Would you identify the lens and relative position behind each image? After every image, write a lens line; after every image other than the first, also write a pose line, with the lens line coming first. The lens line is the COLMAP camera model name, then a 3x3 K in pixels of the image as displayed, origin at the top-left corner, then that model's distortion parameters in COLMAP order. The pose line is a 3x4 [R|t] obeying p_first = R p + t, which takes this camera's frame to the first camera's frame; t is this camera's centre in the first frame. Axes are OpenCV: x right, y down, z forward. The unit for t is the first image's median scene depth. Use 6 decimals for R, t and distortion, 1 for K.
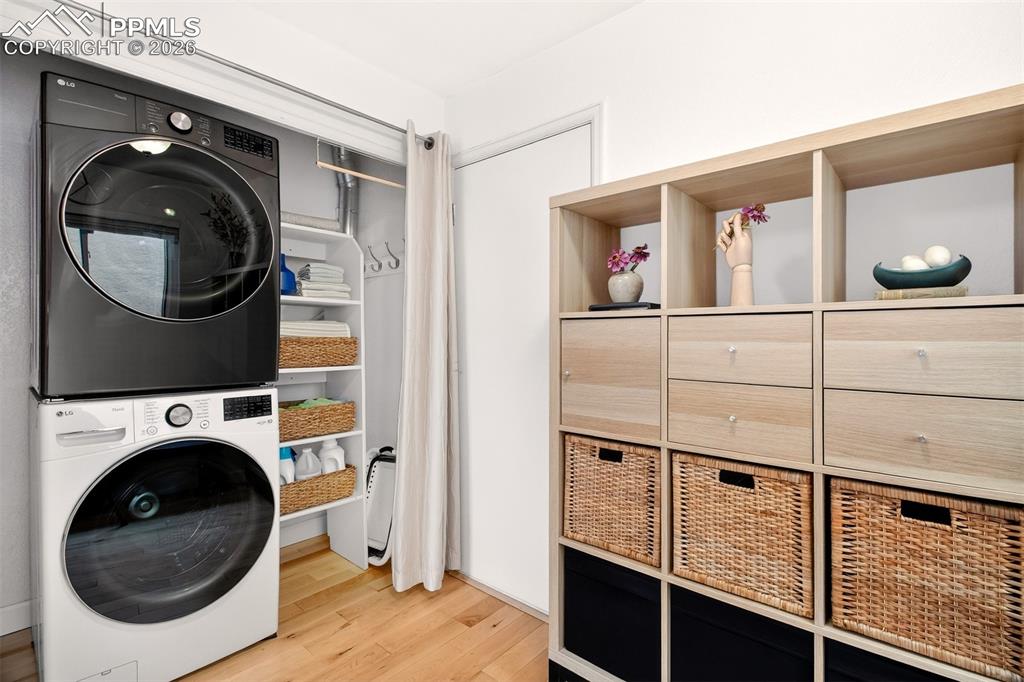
lens RADIAL K [[472.3, 0, 518.5], [0, 472.3, 326.2], [0, 0, 1]] dist [-0.028981, -0.000834]
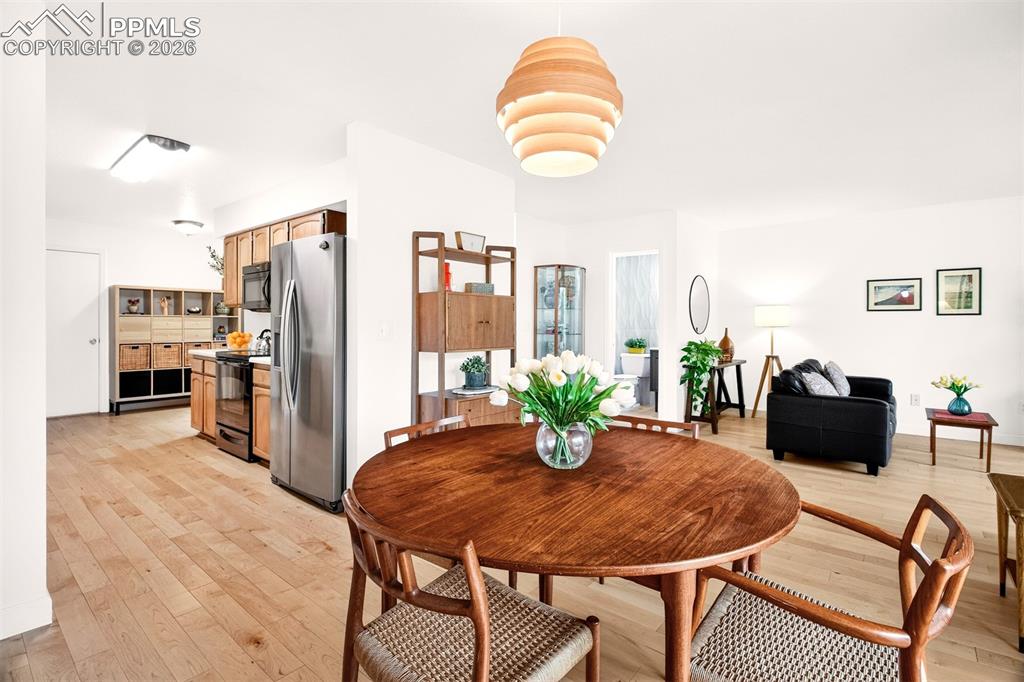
lens RADIAL K [[472.3, 0, 518.5], [0, 472.3, 326.2], [0, 0, 1]] dist [-0.028981, -0.000834]
pose [[-0.054532, -0.005643, 0.998496, -5.135369], [-0.023854, 0.999706, 0.004347, -0.037567], [-0.998227, -0.023581, -0.054650, -2.781762]]
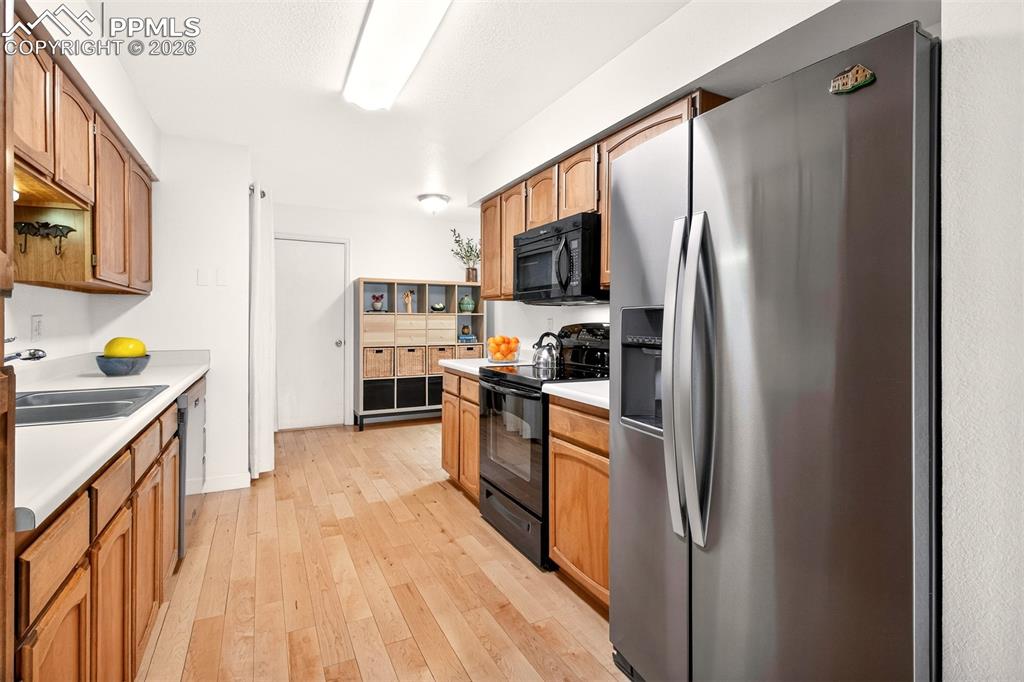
lens RADIAL K [[472.3, 0, 518.5], [0, 472.3, 326.2], [0, 0, 1]] dist [-0.028981, -0.000834]
pose [[0.348301, -0.007784, 0.937350, -3.457805], [-0.022734, 0.999601, 0.016748, -0.015225], [-0.937107, -0.027143, 0.347986, -1.576349]]
